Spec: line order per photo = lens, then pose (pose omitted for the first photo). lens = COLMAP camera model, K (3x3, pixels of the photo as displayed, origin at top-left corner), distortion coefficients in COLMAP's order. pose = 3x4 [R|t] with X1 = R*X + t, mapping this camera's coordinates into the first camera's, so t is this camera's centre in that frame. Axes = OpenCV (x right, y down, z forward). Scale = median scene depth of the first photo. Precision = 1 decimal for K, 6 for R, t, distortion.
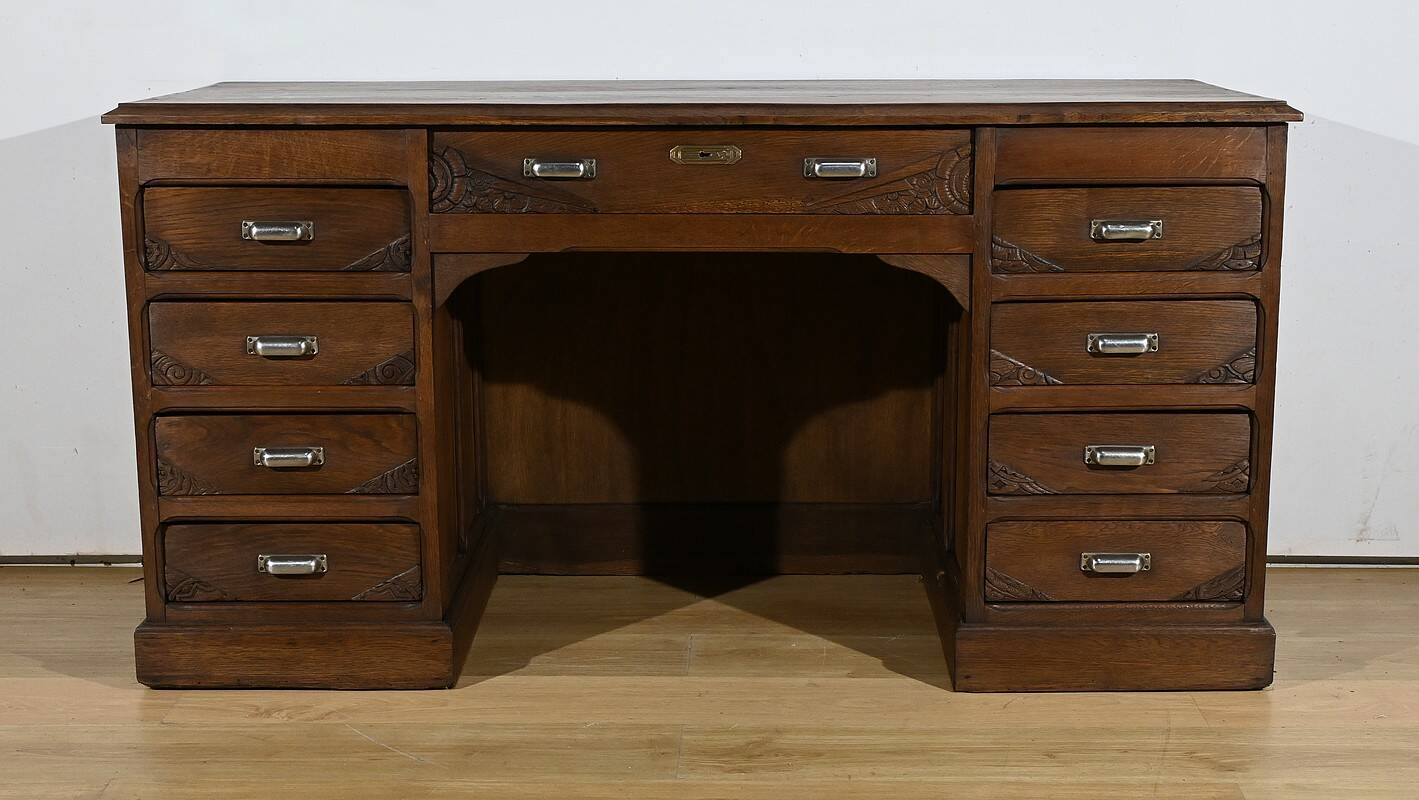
lens RADIAL K [[2309.1, 0, 709.8], [0, 2309.1, 475.5], [0, 0, 1]] dist [0.006809, 0.003758]
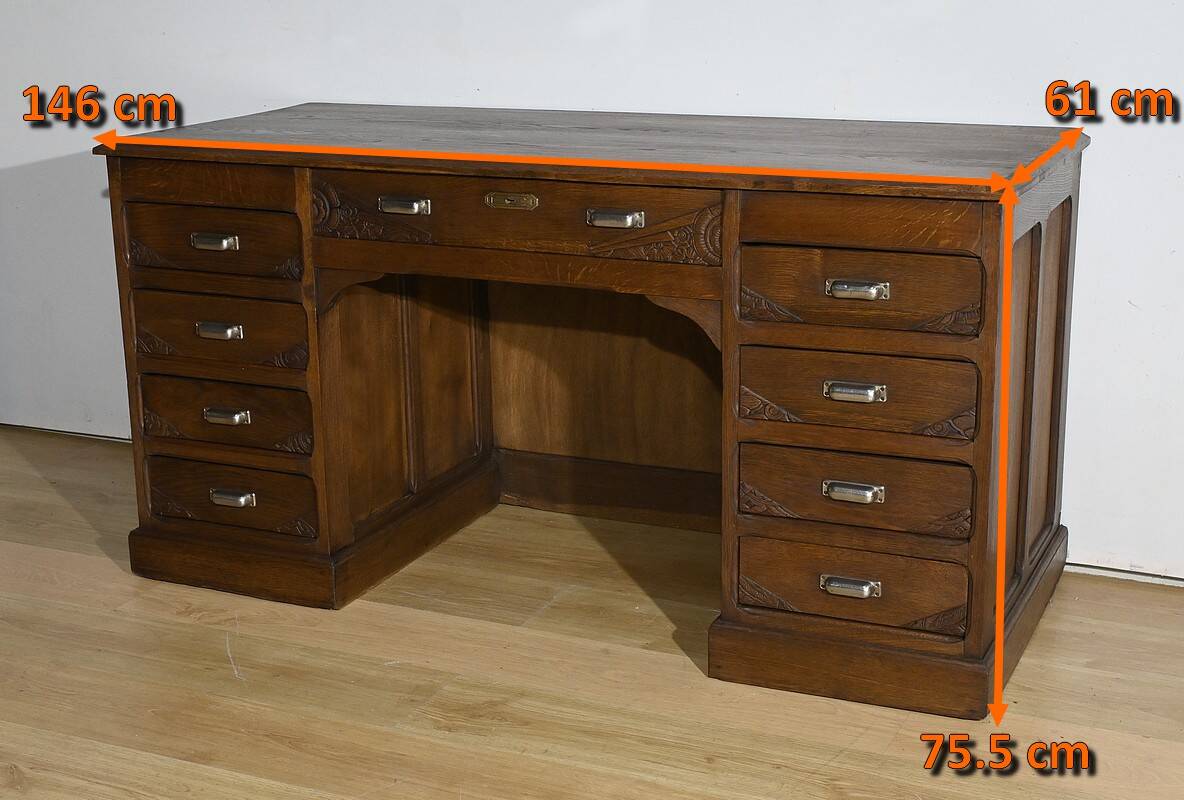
lens RADIAL K [[1763.3, 0, 592.0], [0, 1763.3, 400.0], [0, 0, 1]] dist [0.006033, -0.000150]
pose [[0.916908, 0.097553, -0.386992, 0.391911], [-0.080264, 0.994928, 0.060630, -0.094728], [0.390944, -0.024531, 0.920088, 0.180378]]
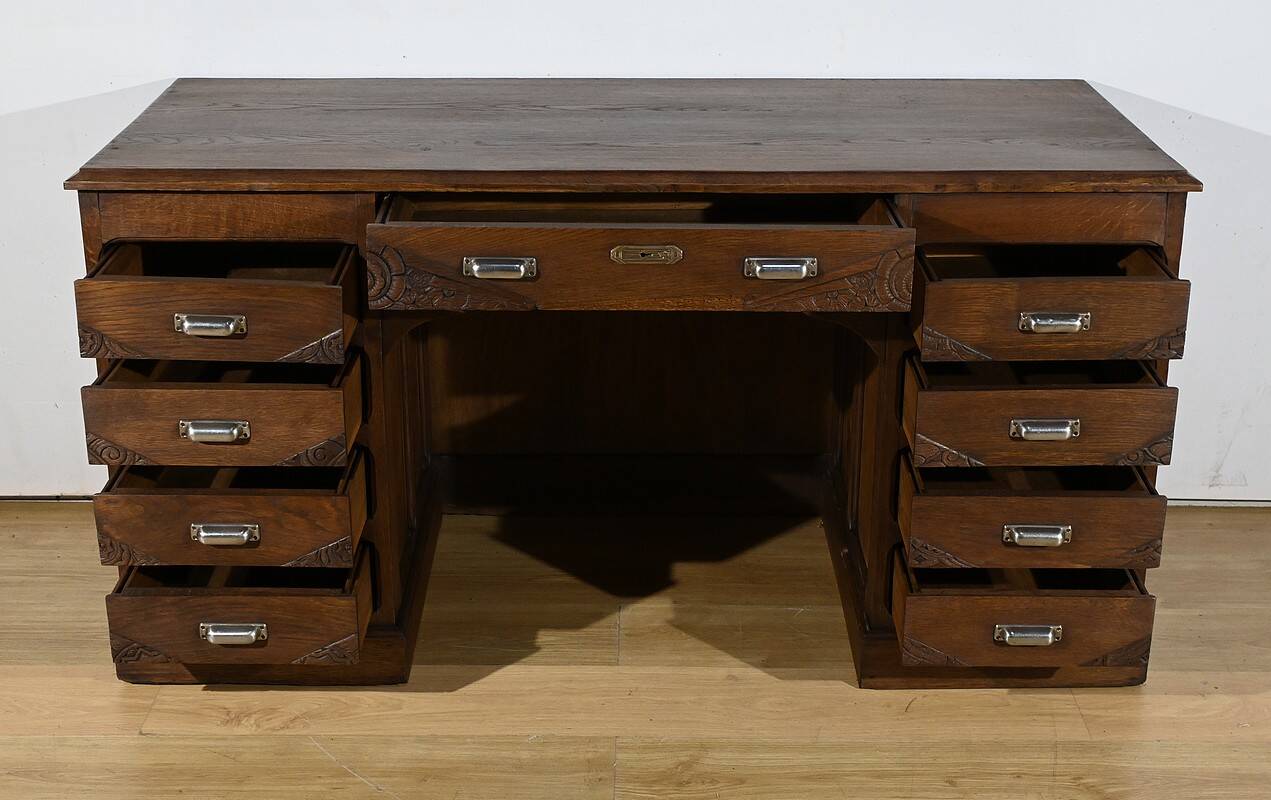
lens RADIAL K [[1886.8, 0, 635.5], [0, 1886.8, 400.0], [0, 0, 1]] dist [0.006322, 0.014081]
pose [[0.999799, 0.000845, 0.020008, -0.020537], [-0.003617, 0.990302, 0.138886, -0.174173], [-0.019697, -0.138931, 0.990106, 0.129626]]
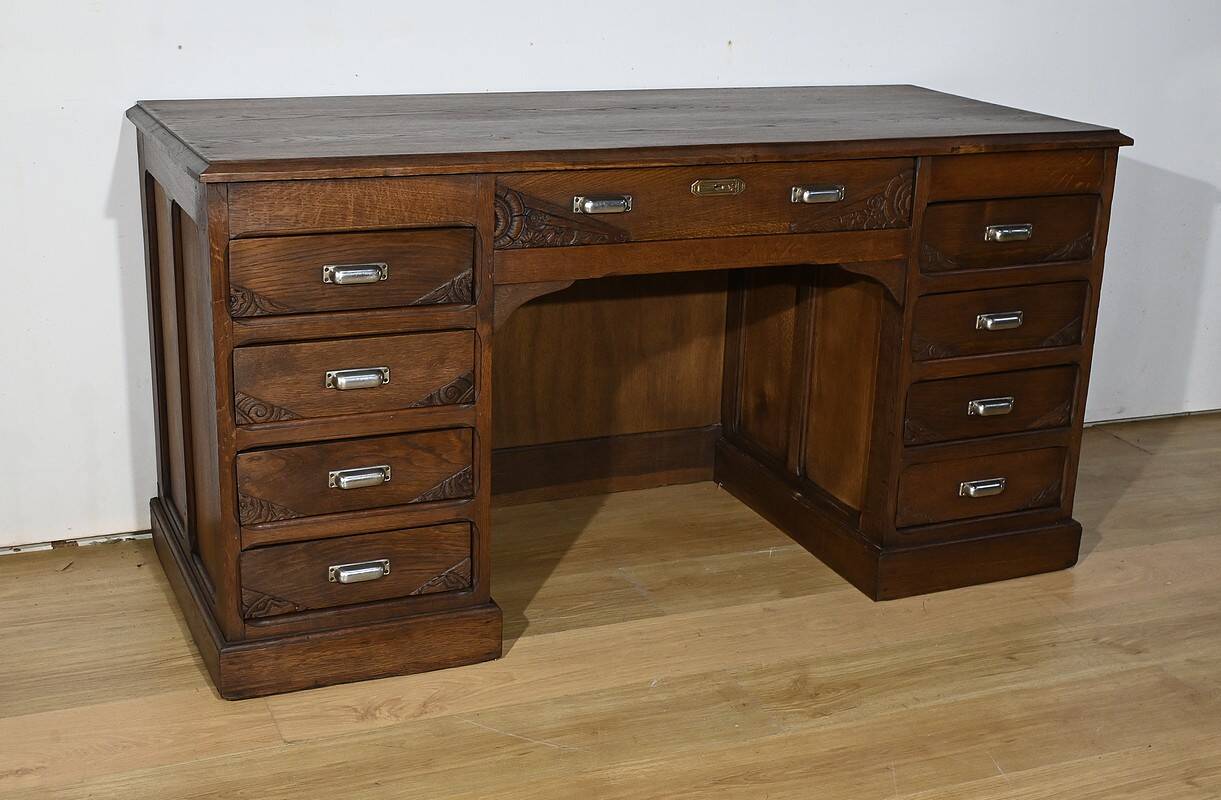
lens RADIAL K [[1635.9, 0, 610.5], [0, 1635.9, 400.0], [0, 0, 1]] dist [-0.008199, 0.010887]
pose [[0.912455, -0.090820, 0.398969, -0.386788], [0.056405, 0.993666, 0.097195, -0.114604], [-0.405270, -0.066182, 0.911798, 0.259216]]
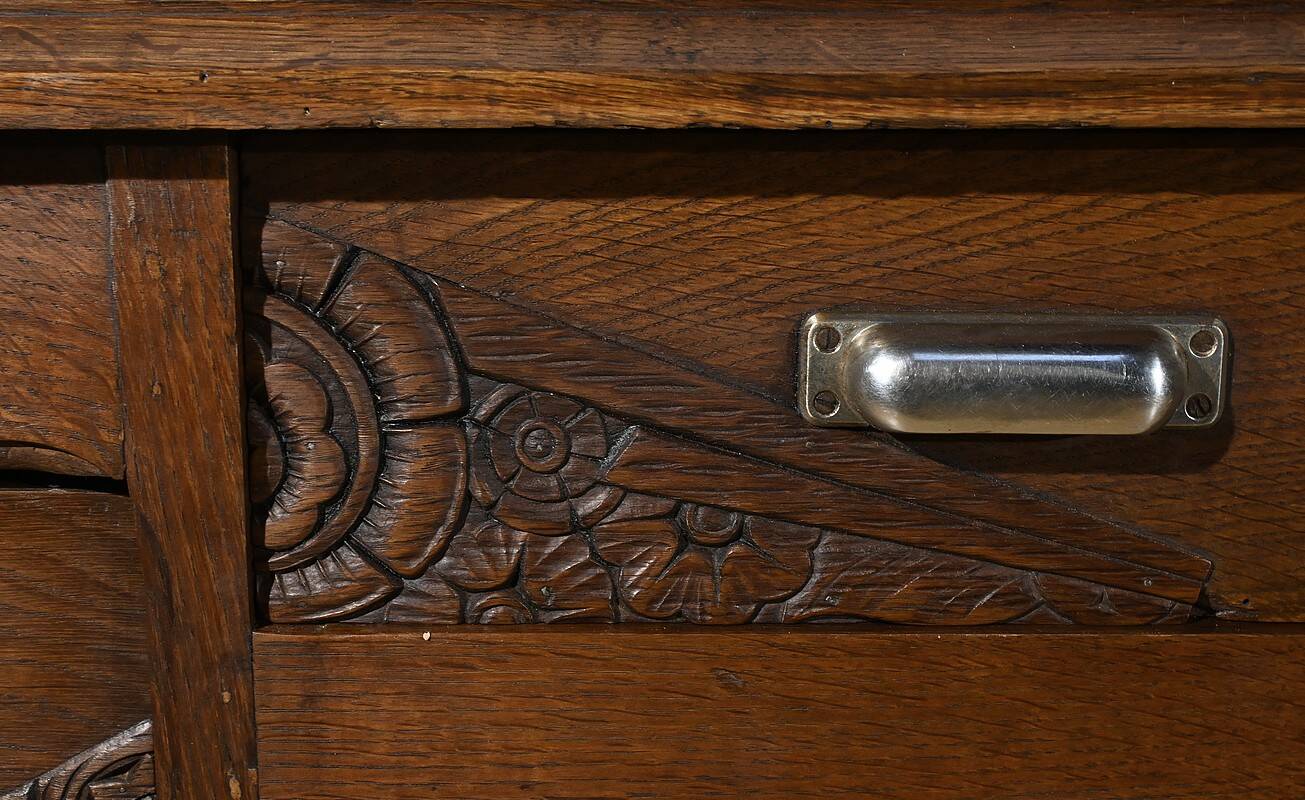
lens RADIAL K [[2188.3, 0, 652.5], [0, 2188.3, 400.0], [0, 0, 1]] dist [0.004632, -0.014041]
pose [[0.999968, -0.001710, 0.007766, -0.092144], [0.001613, 0.999920, 0.012539, -0.132268], [-0.007786, -0.012527, 0.999891, 0.831605]]
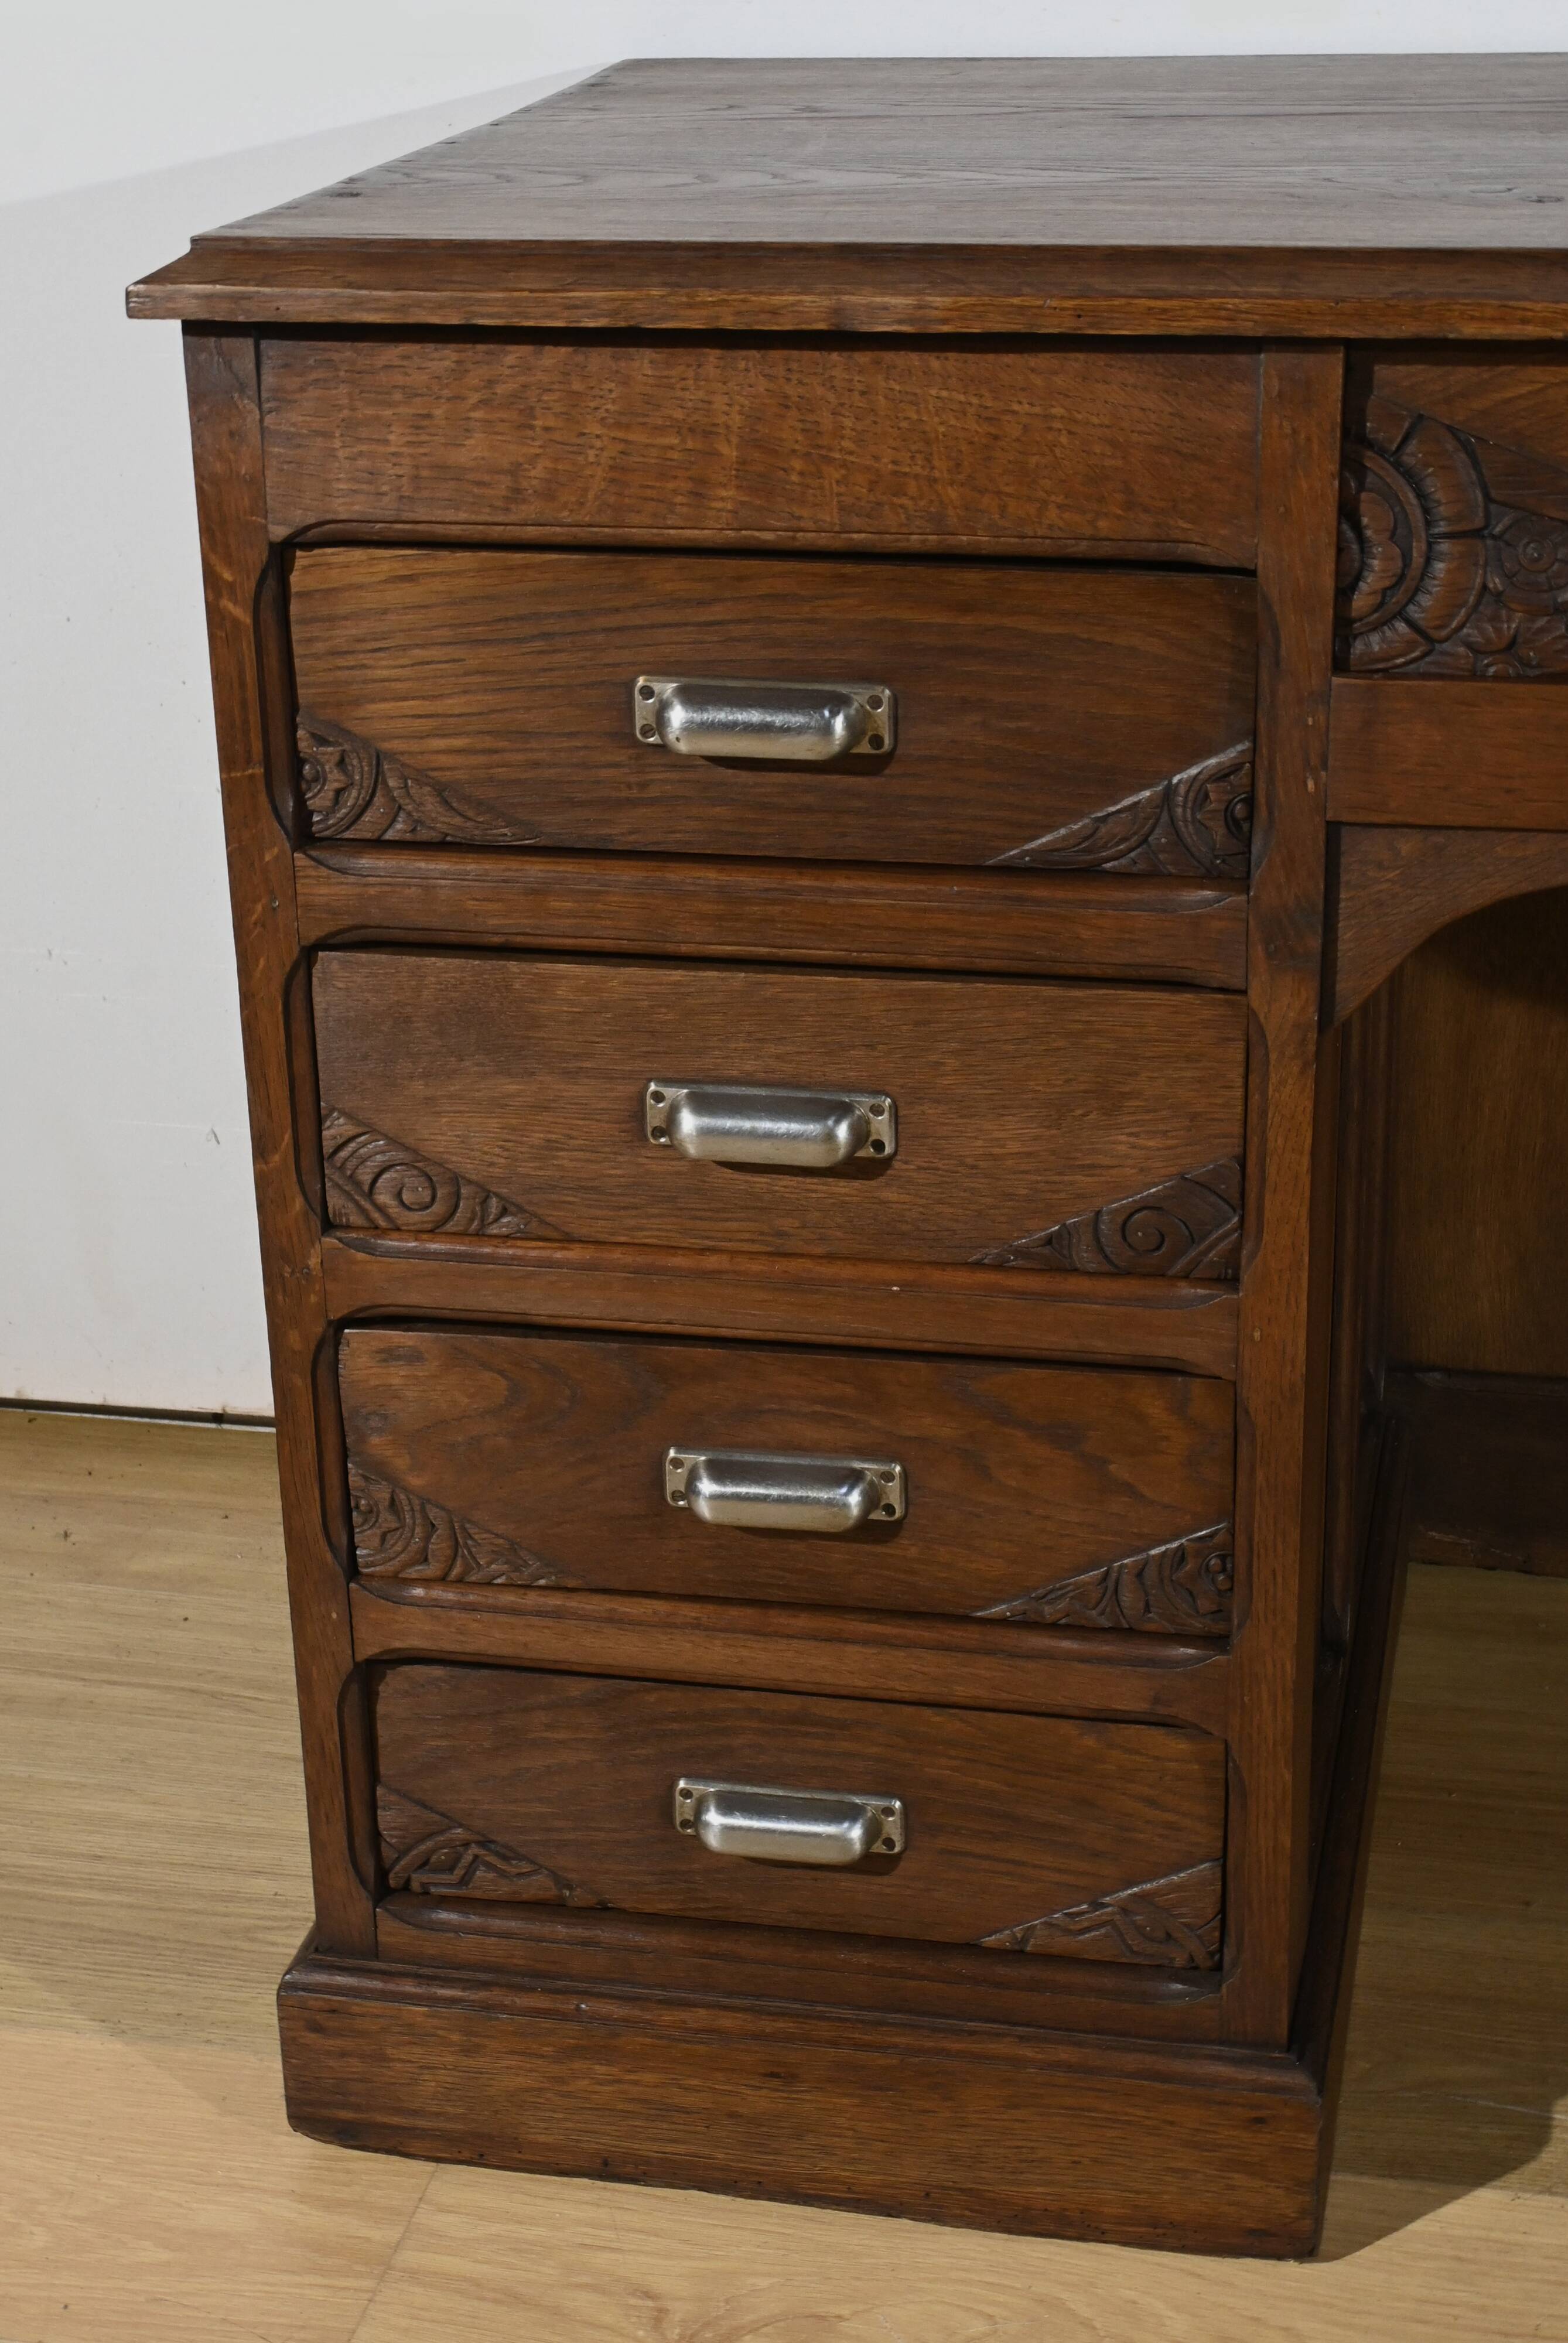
lens RADIAL K [[3831.7, 0, 770.2], [0, 3831.7, 1261.6], [0, 0, 1]] dist [0.007385, 0.093831]
pose [[0.979242, 0.060193, -0.193552, -0.095344], [-0.025959, 0.984268, 0.174764, -0.121720], [0.201027, -0.166112, 0.965399, 0.555681]]
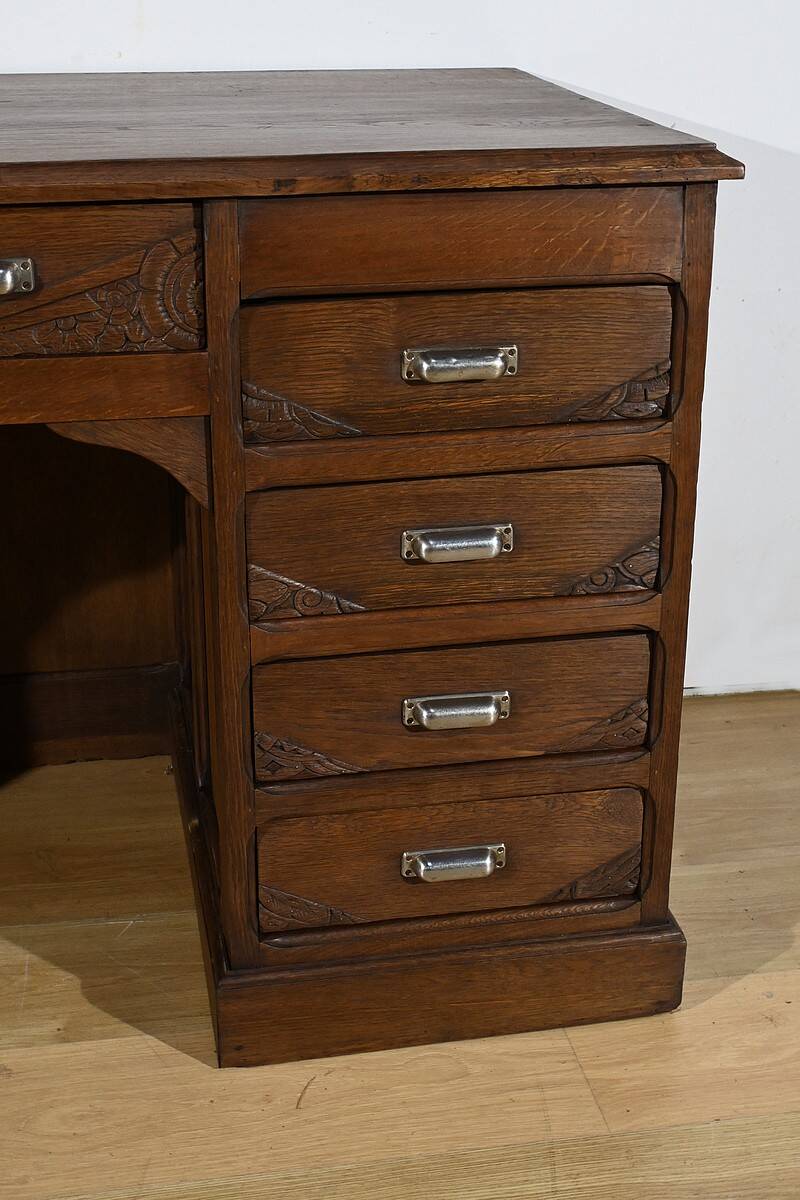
lens RADIAL K [[1788.1, 0, 400.0], [0, 1788.1, 600.0], [0, 0, 1]] dist [0.013052, -0.012253]
pose [[0.979109, -0.067473, 0.191816, 0.069975], [0.037057, 0.986752, 0.157947, -0.119632], [-0.199932, -0.147539, 0.968638, 0.536031]]
